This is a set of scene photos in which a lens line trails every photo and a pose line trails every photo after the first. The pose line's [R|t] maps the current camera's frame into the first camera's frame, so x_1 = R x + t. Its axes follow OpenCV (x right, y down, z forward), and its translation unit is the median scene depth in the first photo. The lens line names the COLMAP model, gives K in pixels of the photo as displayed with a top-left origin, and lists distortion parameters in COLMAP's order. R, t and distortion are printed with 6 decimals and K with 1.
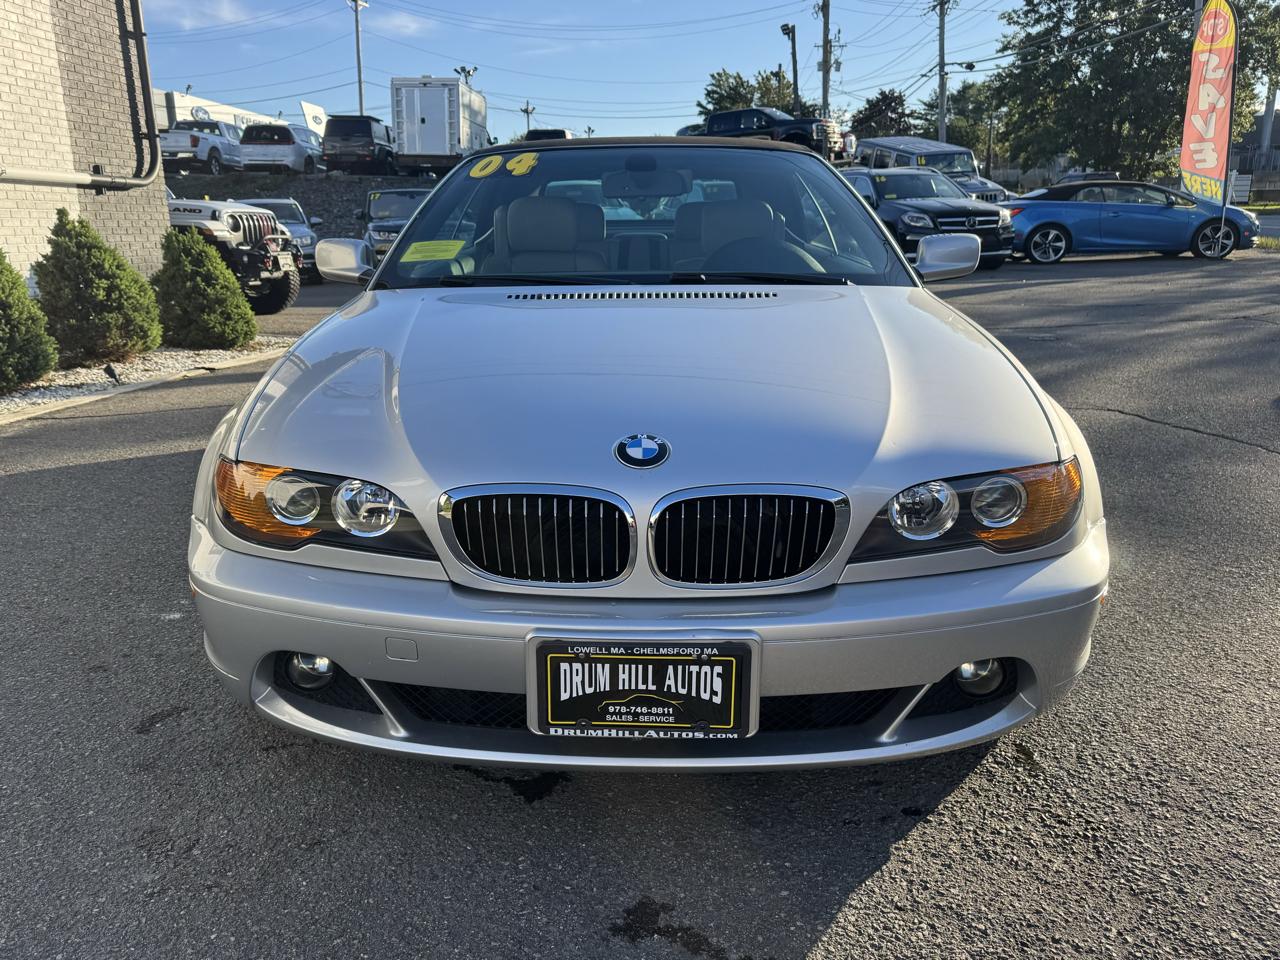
lens RADIAL K [[972.0, 0, 622.1], [0, 972.0, 506.2], [0, 0, 1]] dist [0.005998, -0.014658]
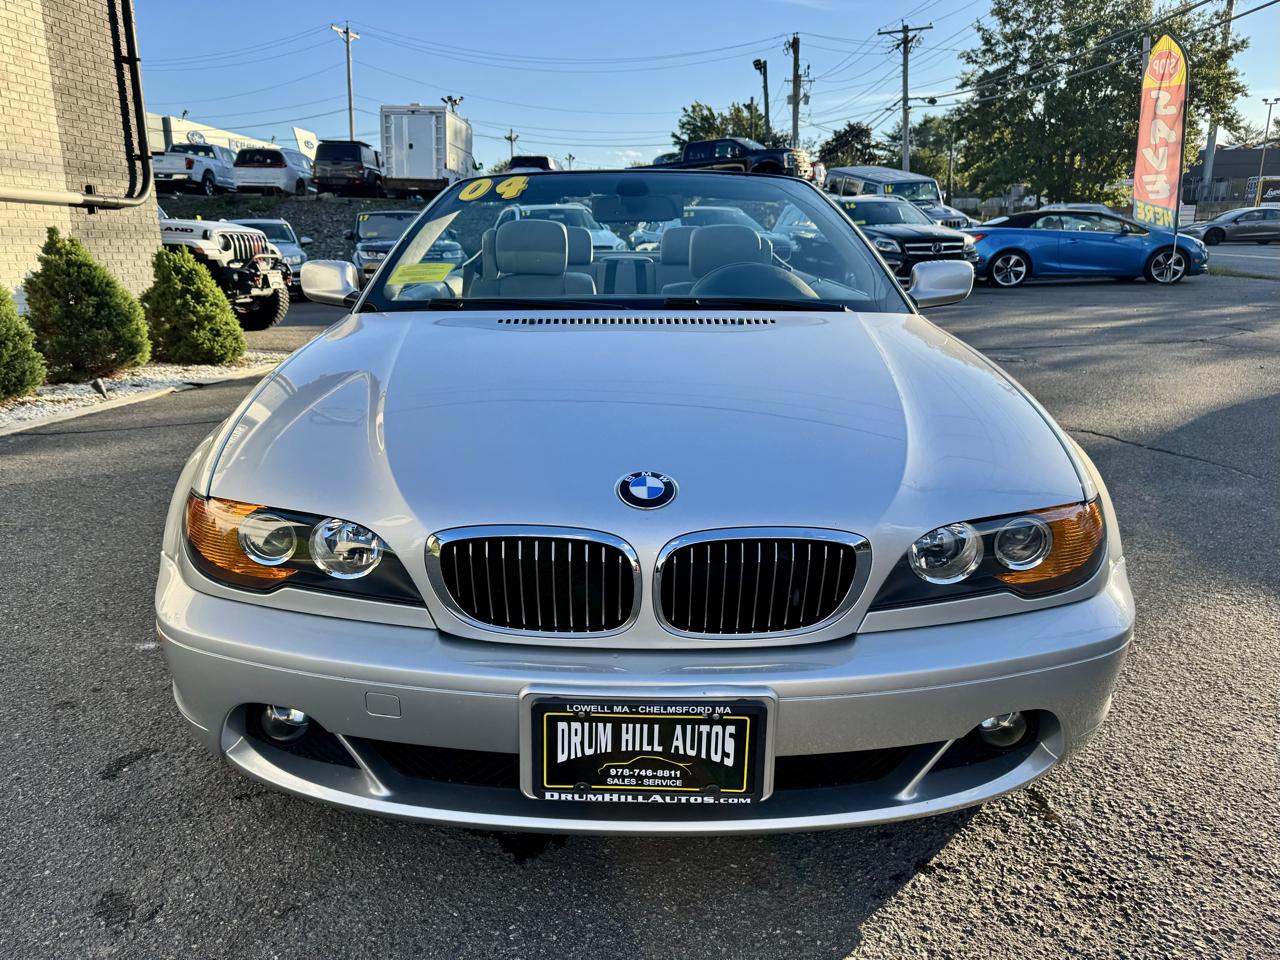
lens RADIAL K [[934.8, 0, 616.0], [0, 934.8, 482.6], [0, 0, 1]] dist [0.012105, -0.028625]
pose [[0.999831, 0.003985, 0.017935, -0.003854], [-0.003354, 0.999379, -0.035066, -0.005041], [-0.018063, 0.034999, 0.999224, 0.016148]]
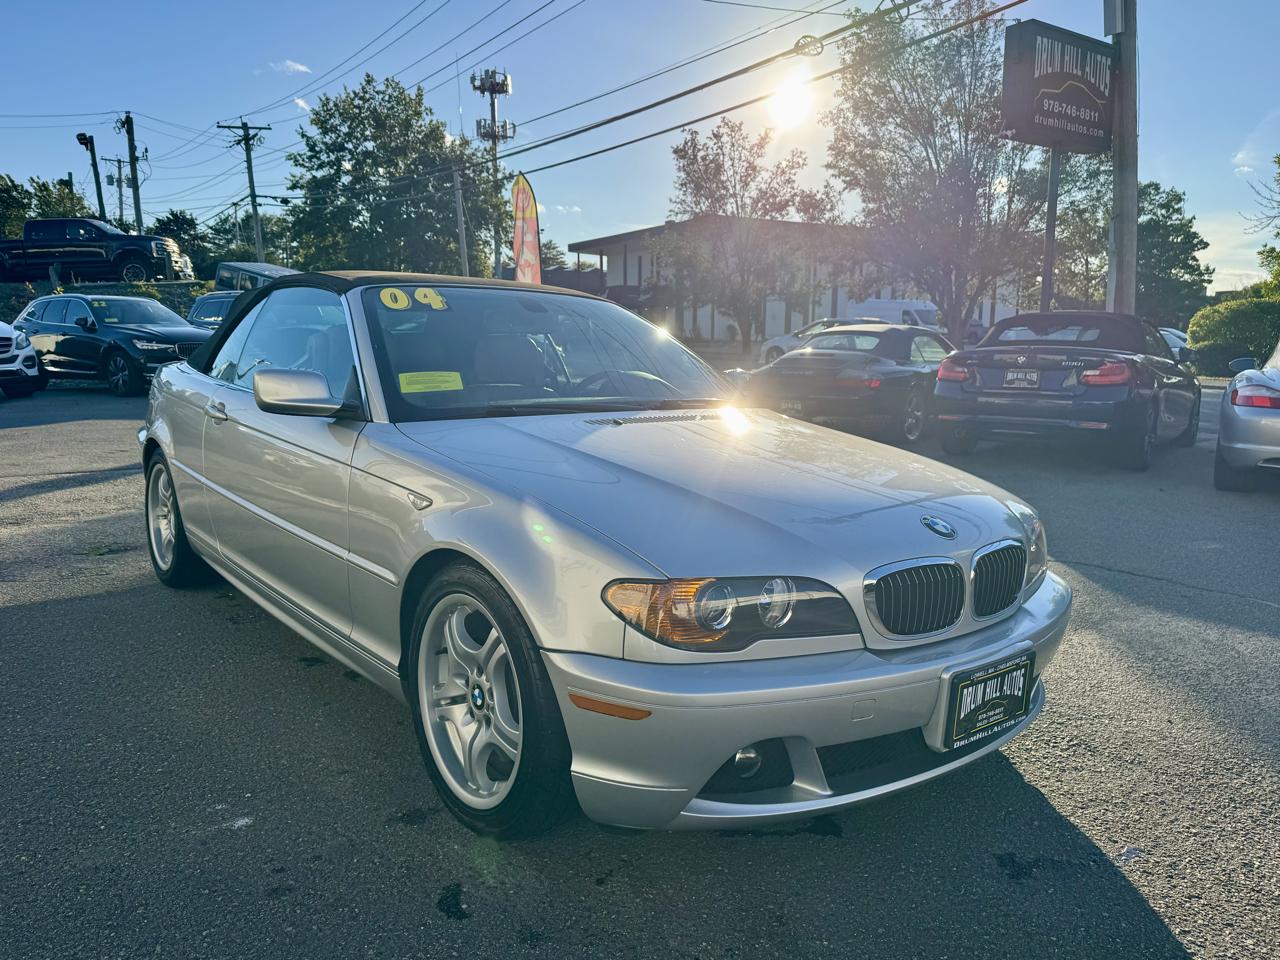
lens RADIAL K [[972.0, 0, 622.1], [0, 972.0, 506.2], [0, 0, 1]] dist [0.005998, -0.014658]
pose [[0.752546, -0.082330, 0.653373, -0.188236], [0.158793, 0.985565, -0.058706, -0.012256], [-0.639108, 0.147930, 0.754757, 0.037999]]
